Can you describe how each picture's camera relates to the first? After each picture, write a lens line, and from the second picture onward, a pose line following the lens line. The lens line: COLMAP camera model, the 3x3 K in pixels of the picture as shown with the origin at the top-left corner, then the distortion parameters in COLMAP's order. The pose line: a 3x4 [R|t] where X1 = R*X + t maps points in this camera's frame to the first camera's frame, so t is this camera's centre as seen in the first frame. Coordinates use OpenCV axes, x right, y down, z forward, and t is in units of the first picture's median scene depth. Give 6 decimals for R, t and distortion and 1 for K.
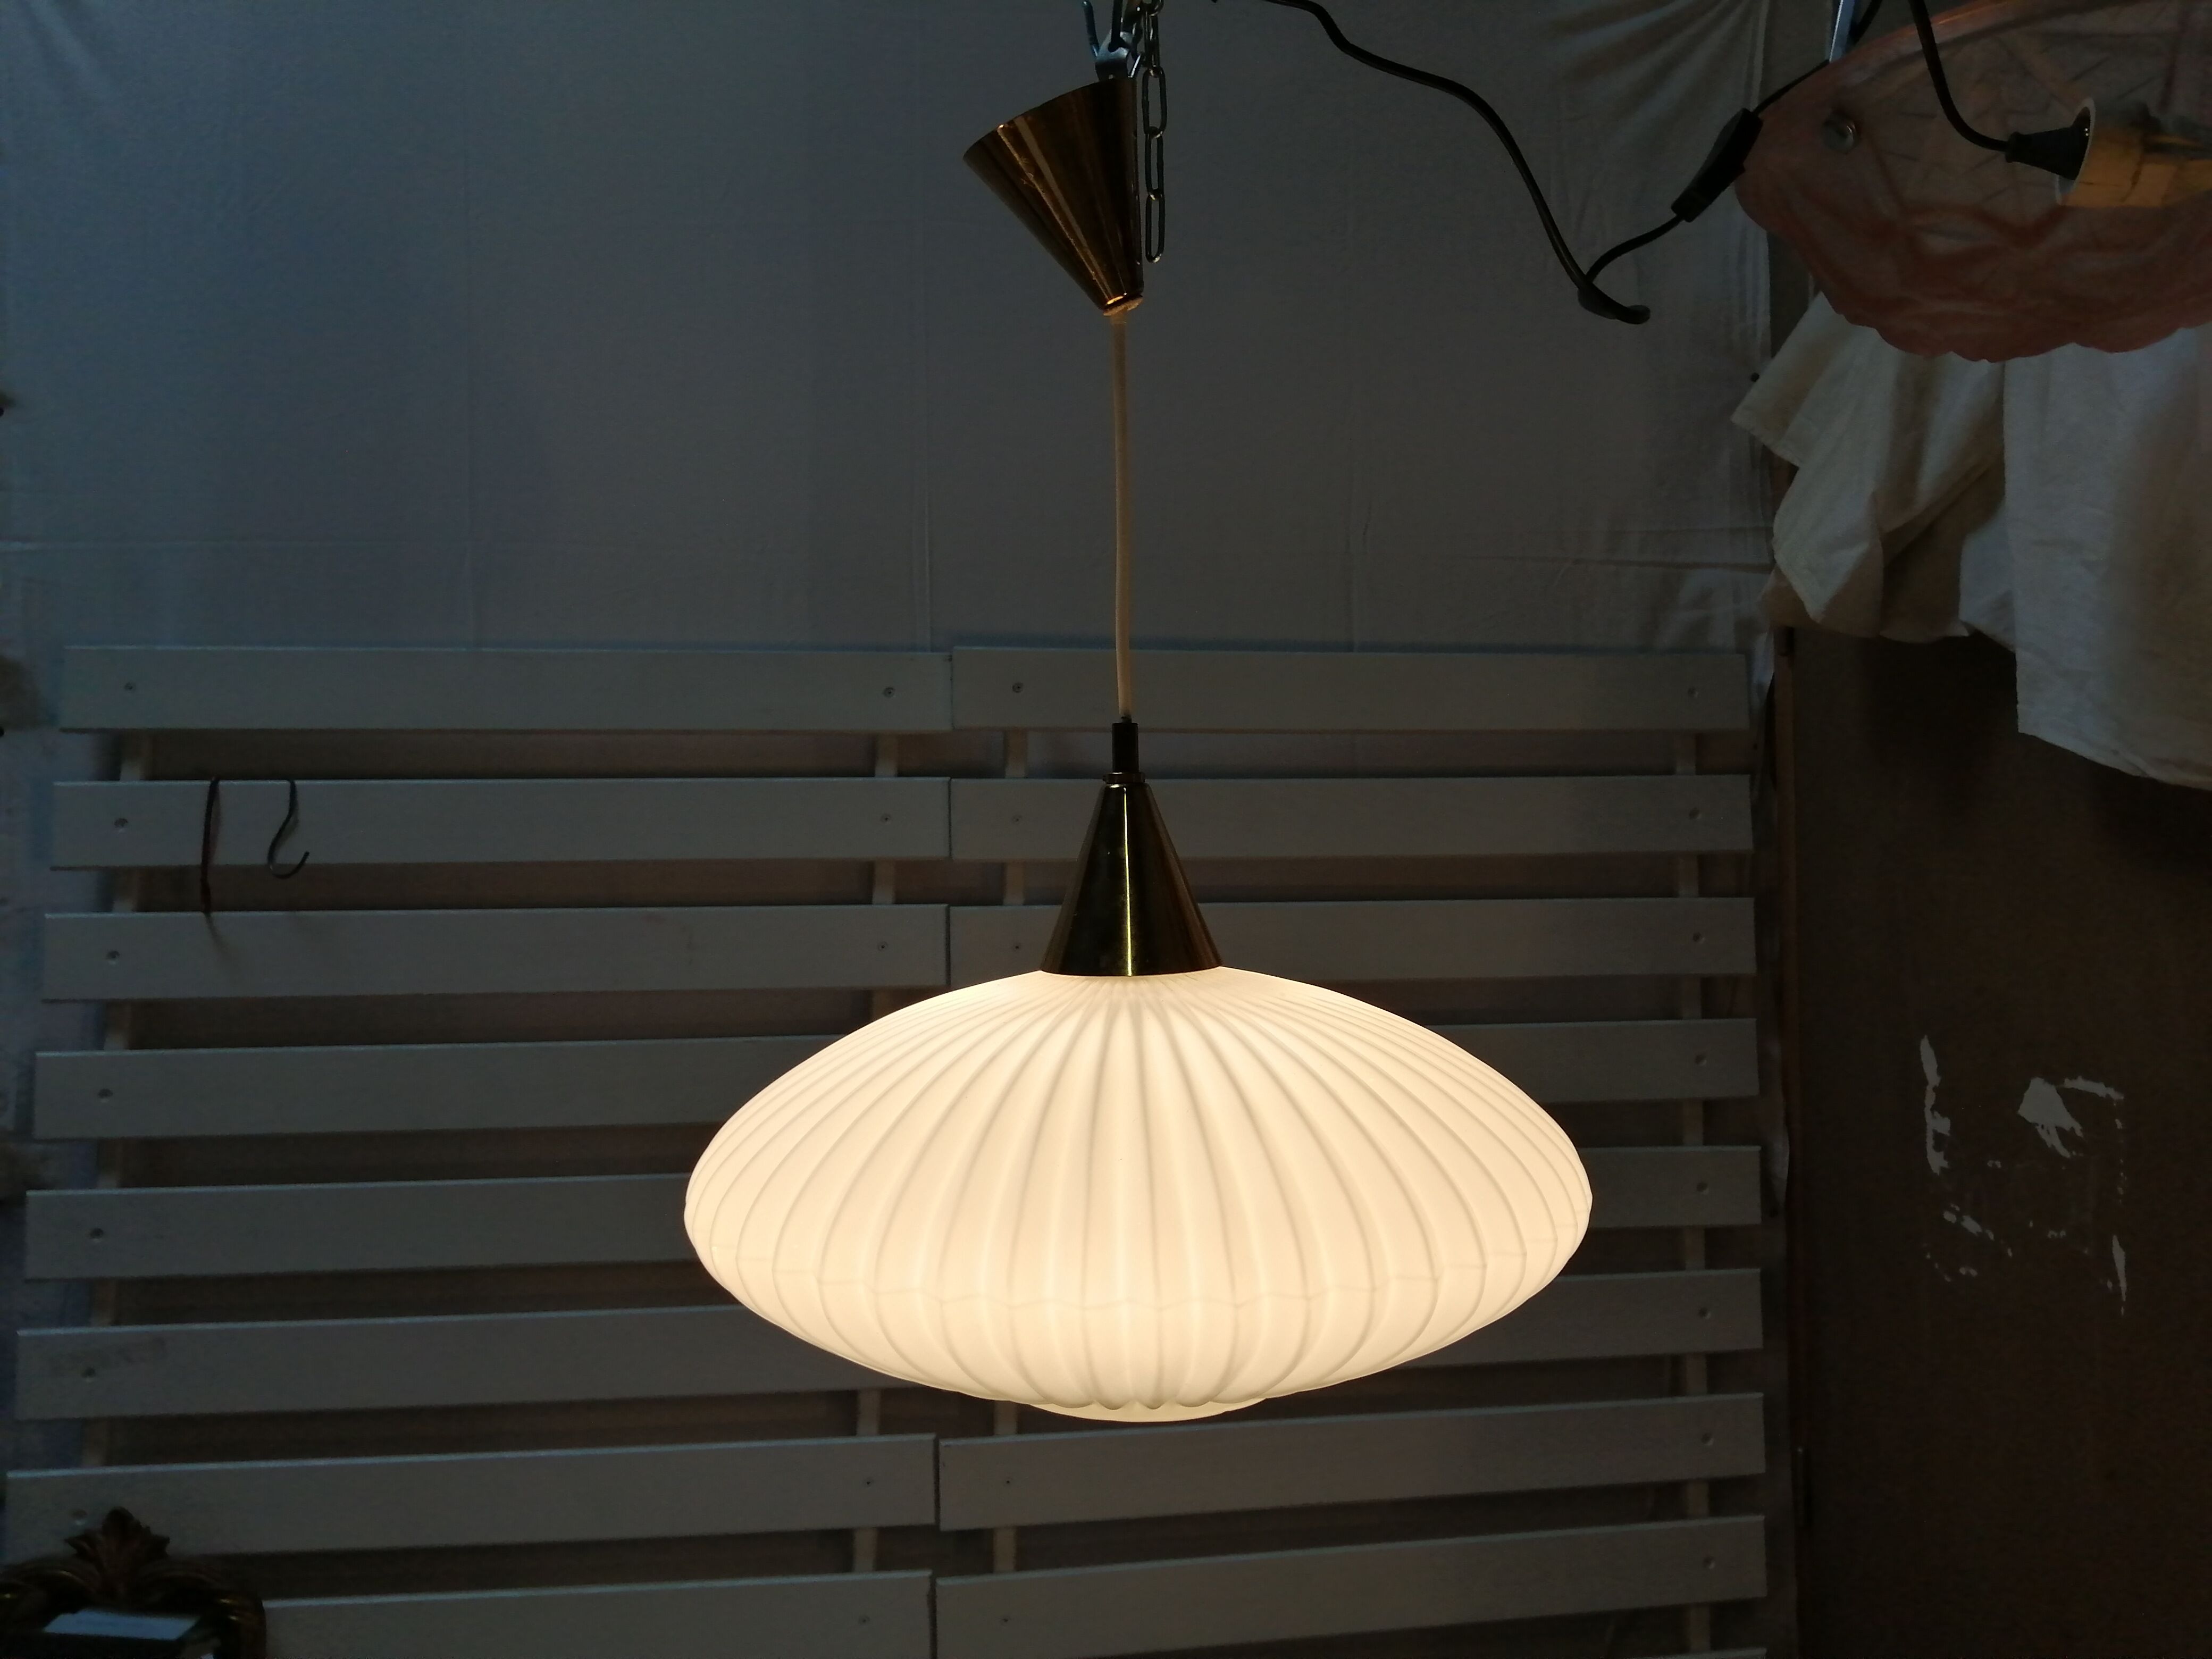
lens RADIAL K [[1805.9, 0, 1099.4], [0, 1805.9, 826.9], [0, 0, 1]] dist [0.025760, -0.061638]
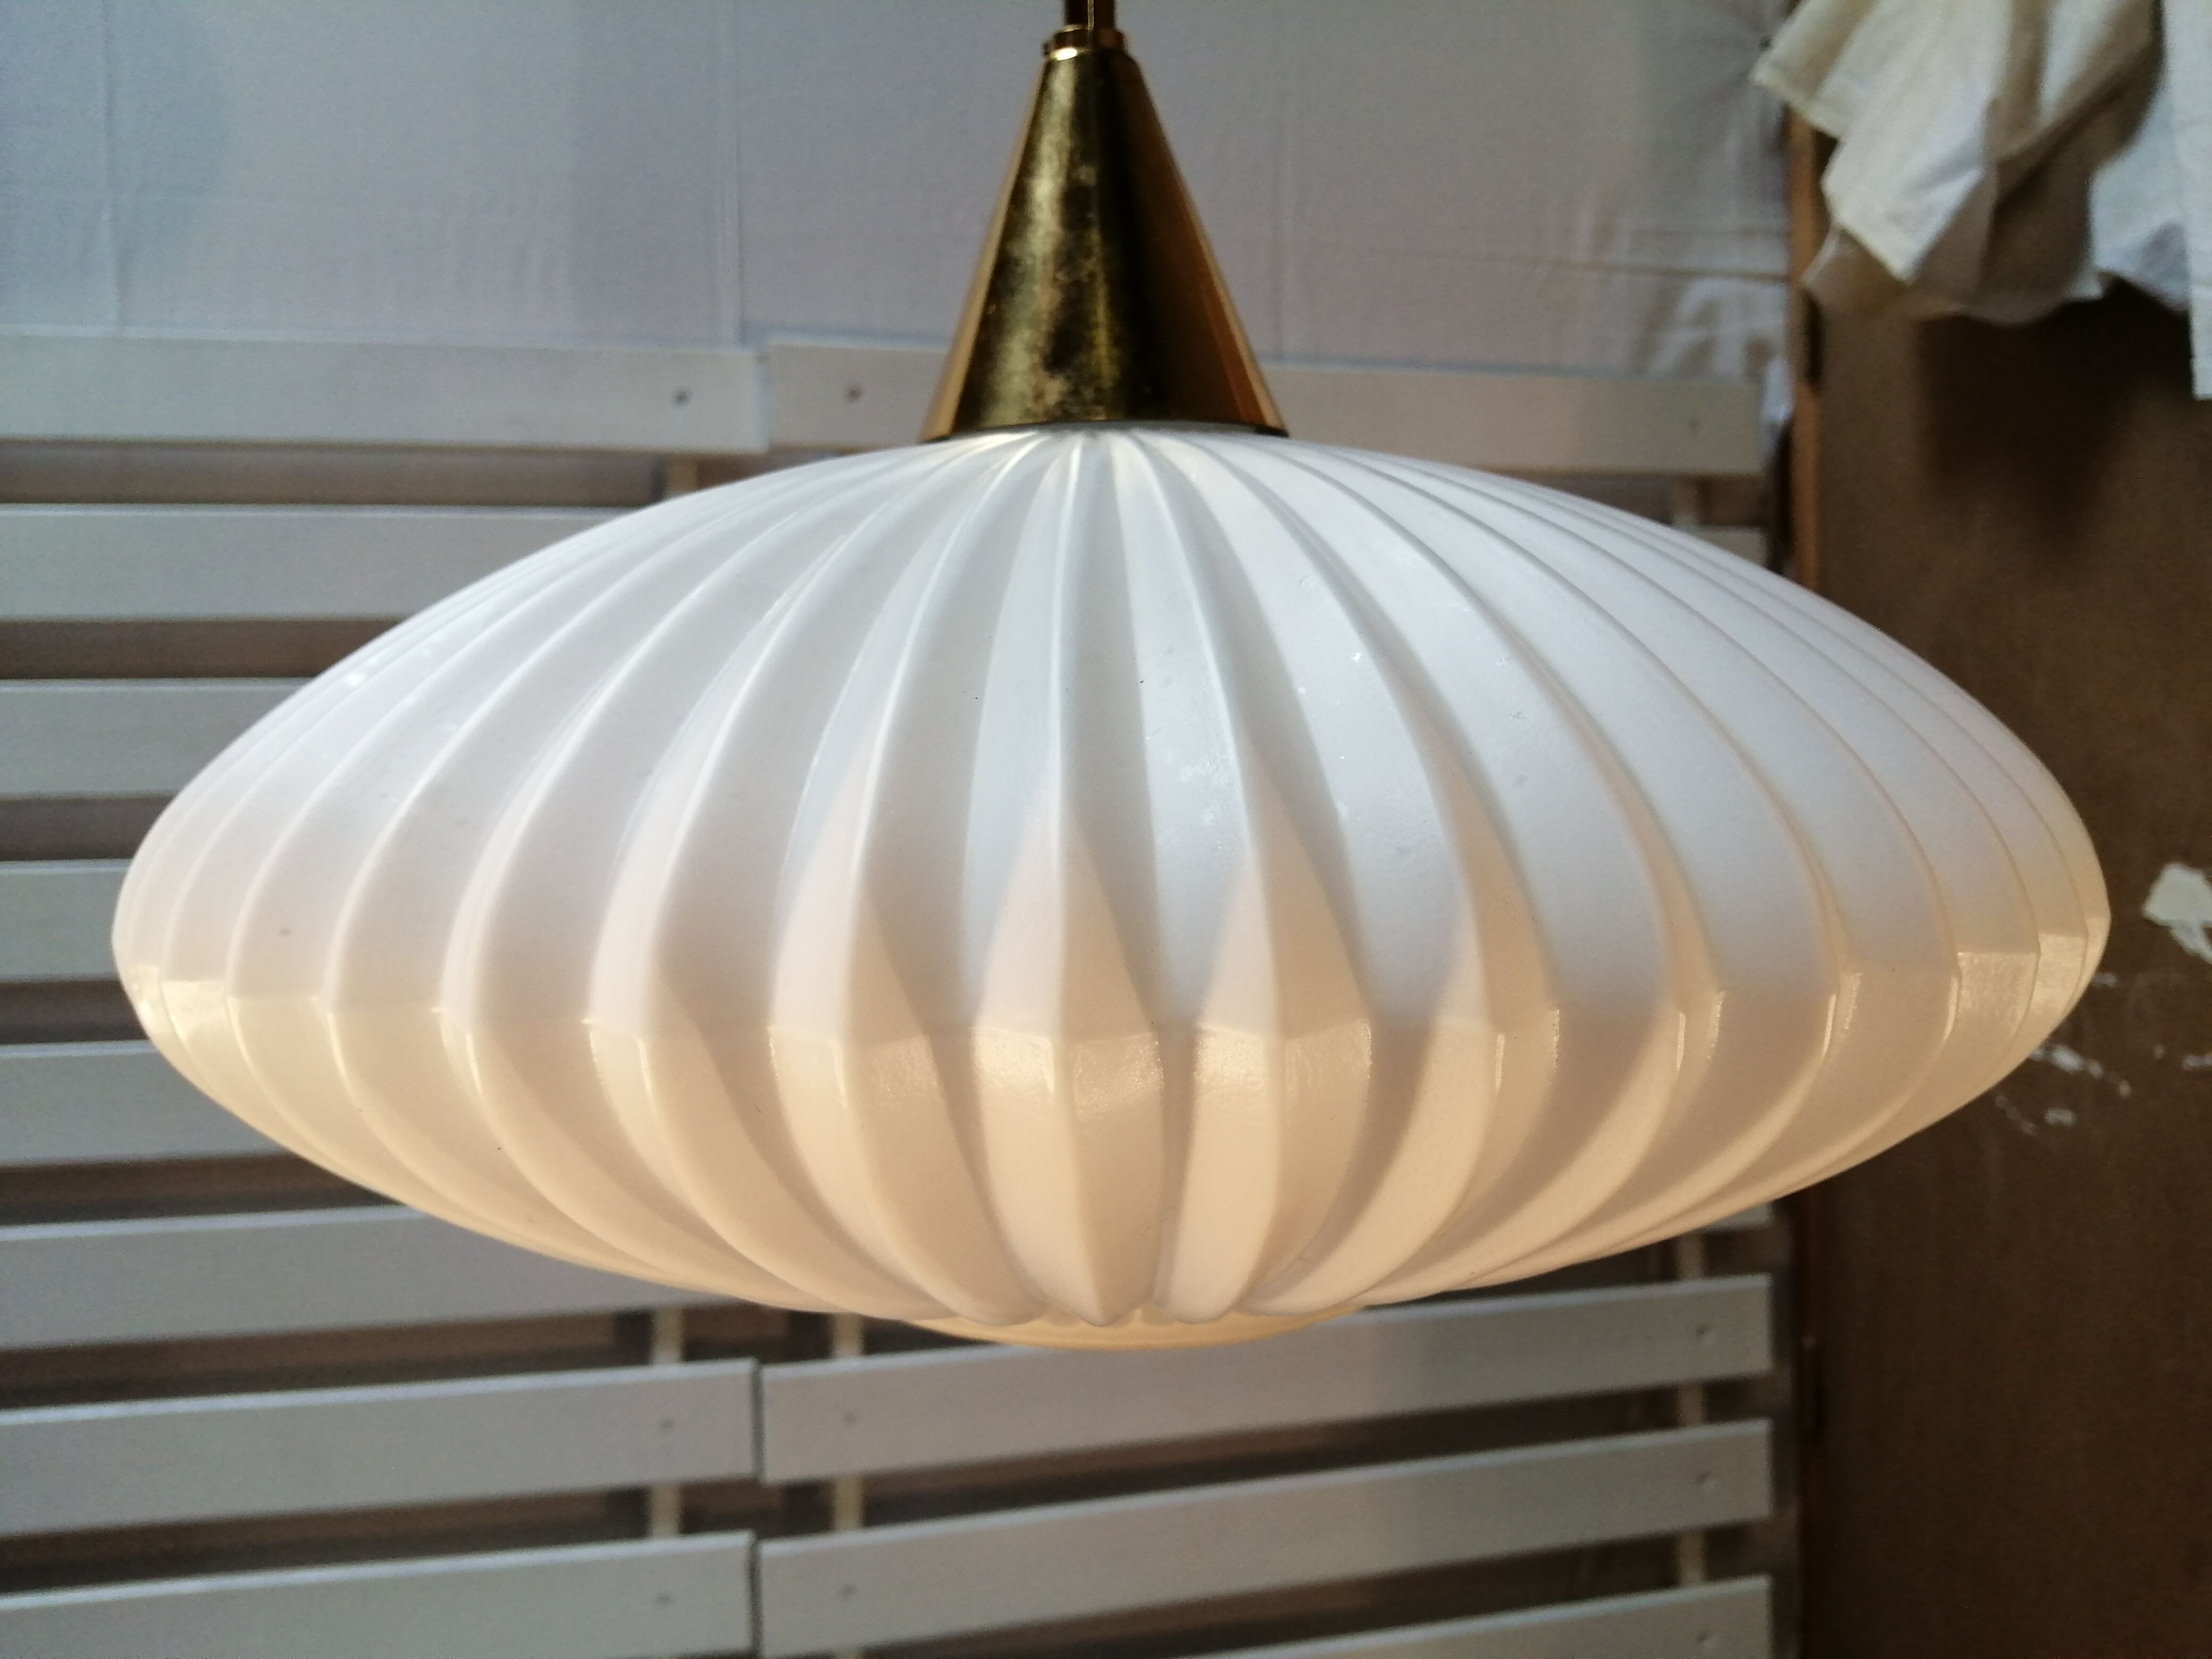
lens RADIAL K [[1805.9, 0, 1127.4], [0, 1805.9, 839.7], [0, 0, 1]] dist [0.025760, -0.061638]
pose [[0.994483, -0.005607, 0.104747, -0.012224], [0.000147, 0.998644, 0.052058, 0.072595], [-0.104897, -0.051755, 0.993135, 0.226638]]
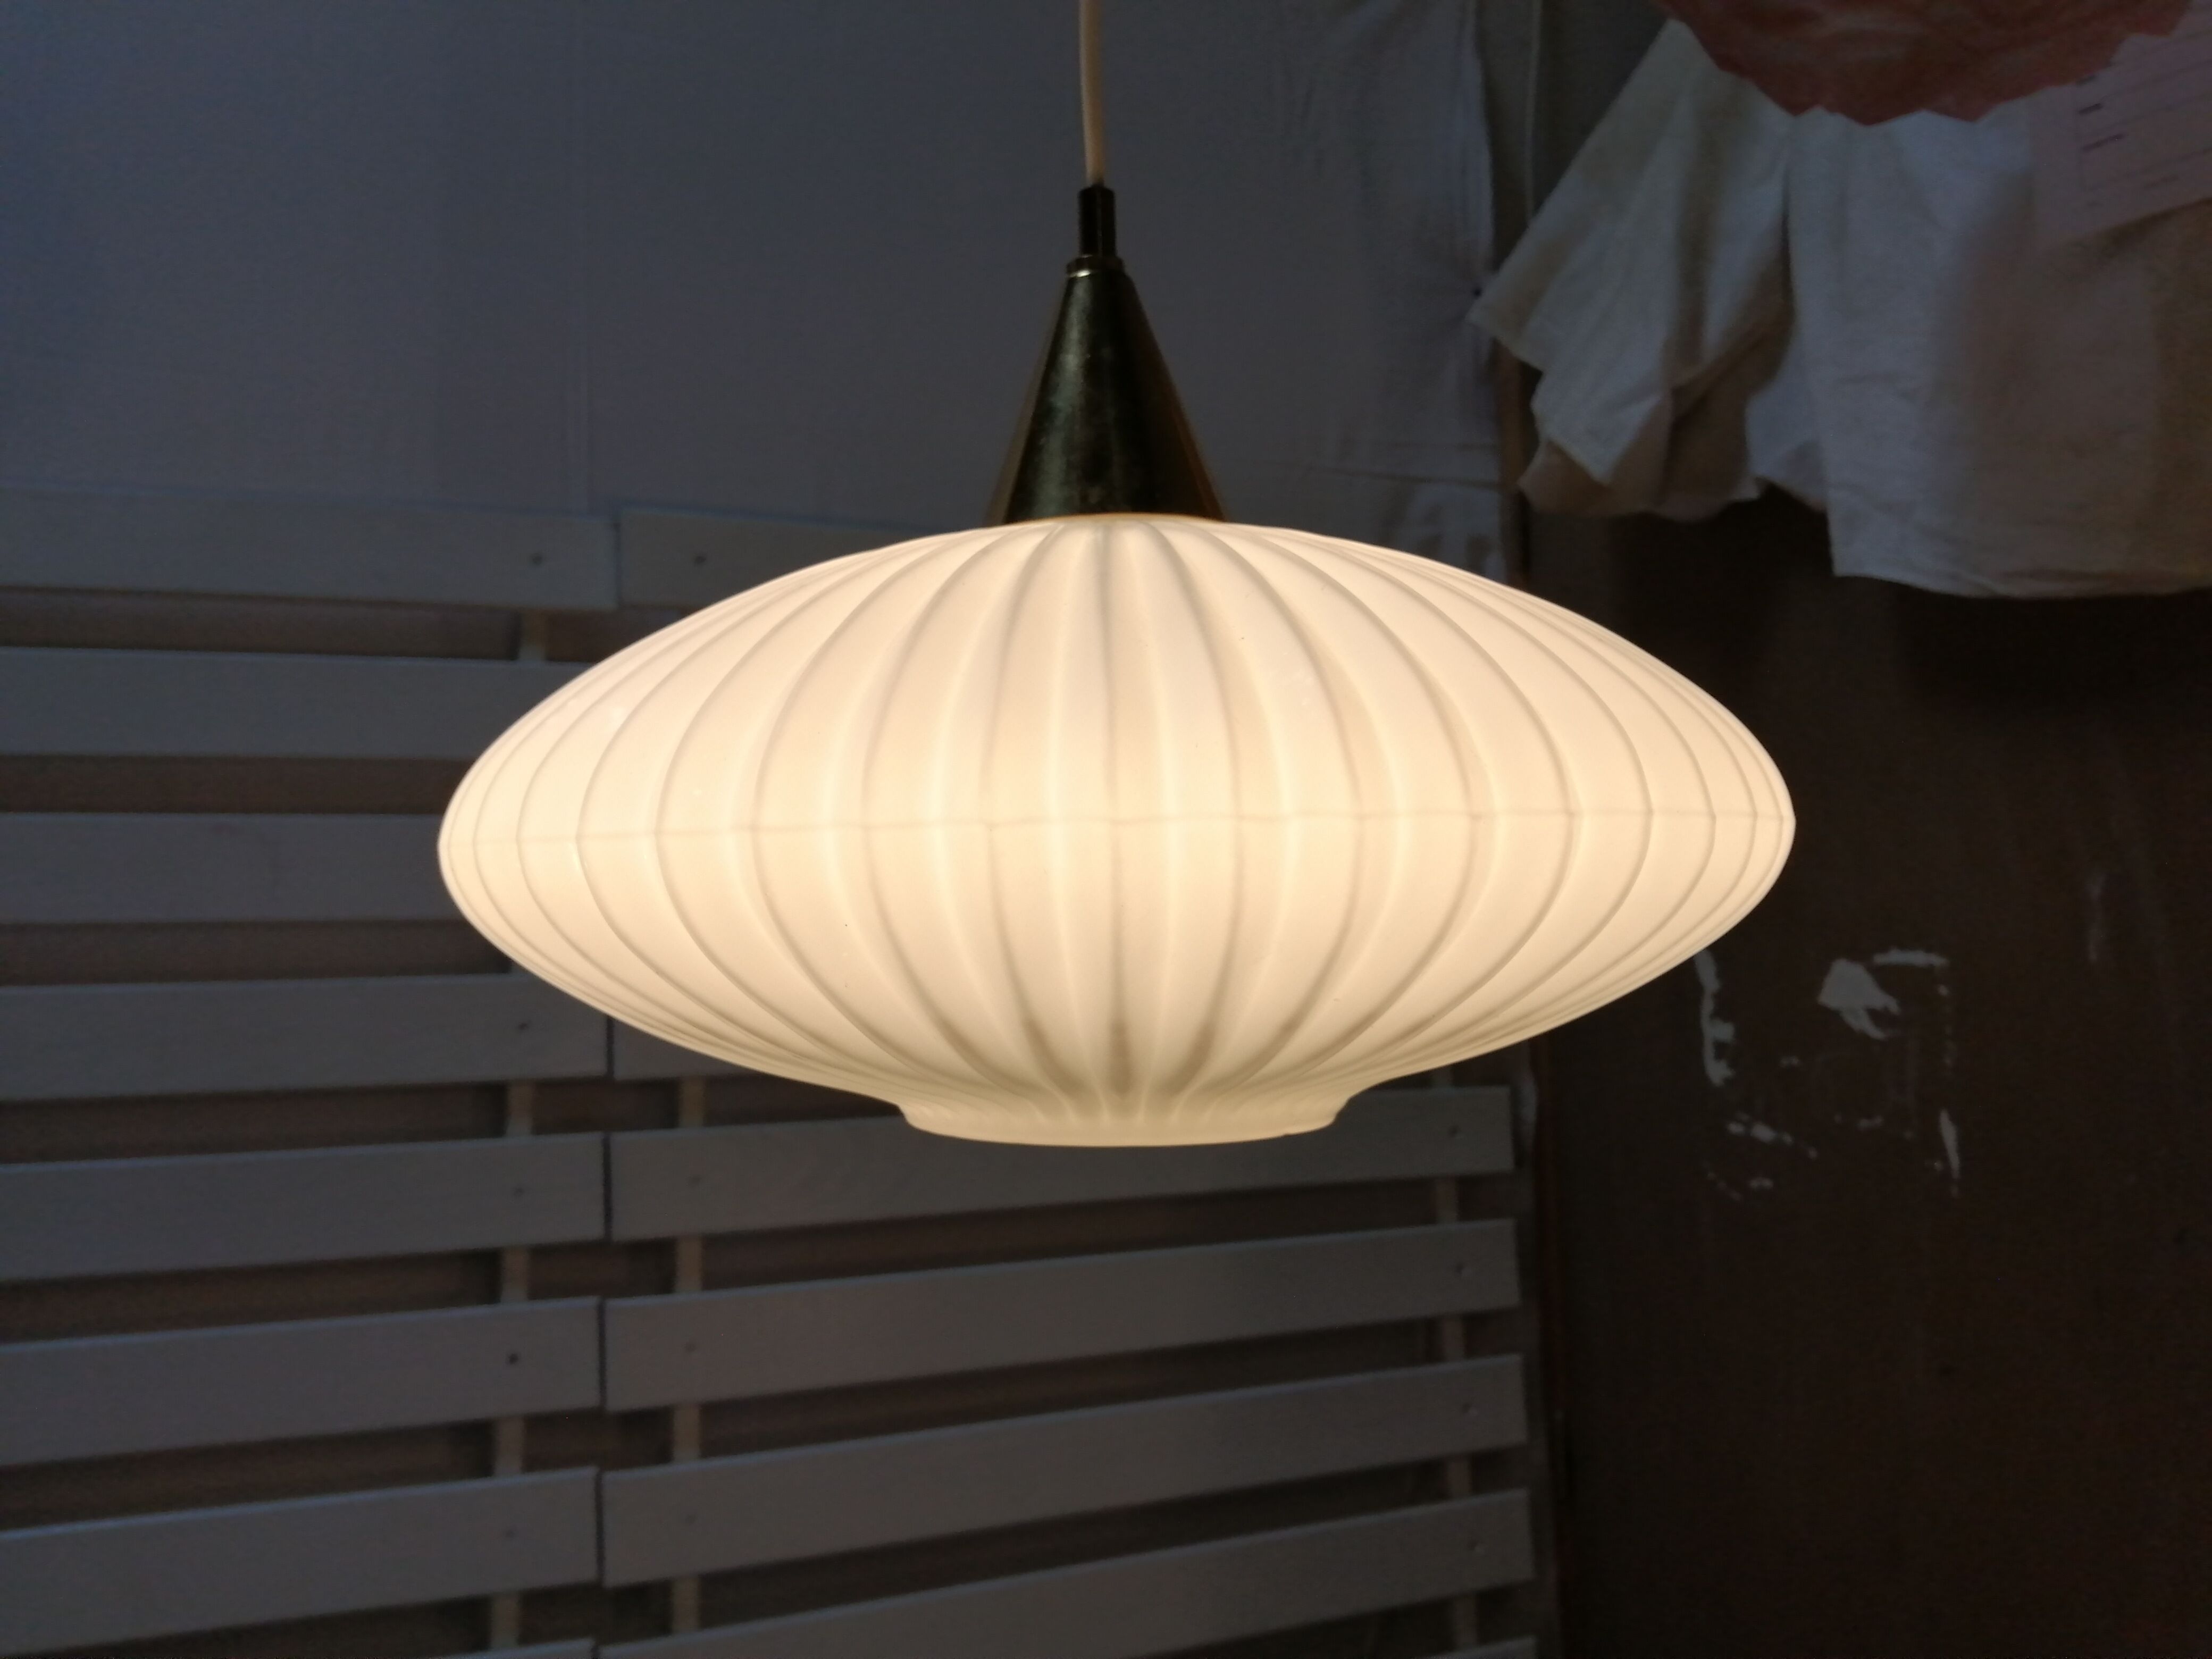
lens RADIAL K [[1805.9, 0, 1110.7], [0, 1805.9, 845.0], [0, 0, 1]] dist [0.025760, -0.061638]
pose [[0.969303, 0.004118, 0.245834, -0.068591], [0.009808, 0.998416, -0.055397, 0.106532], [-0.245673, 0.056108, 0.967728, 0.148857]]
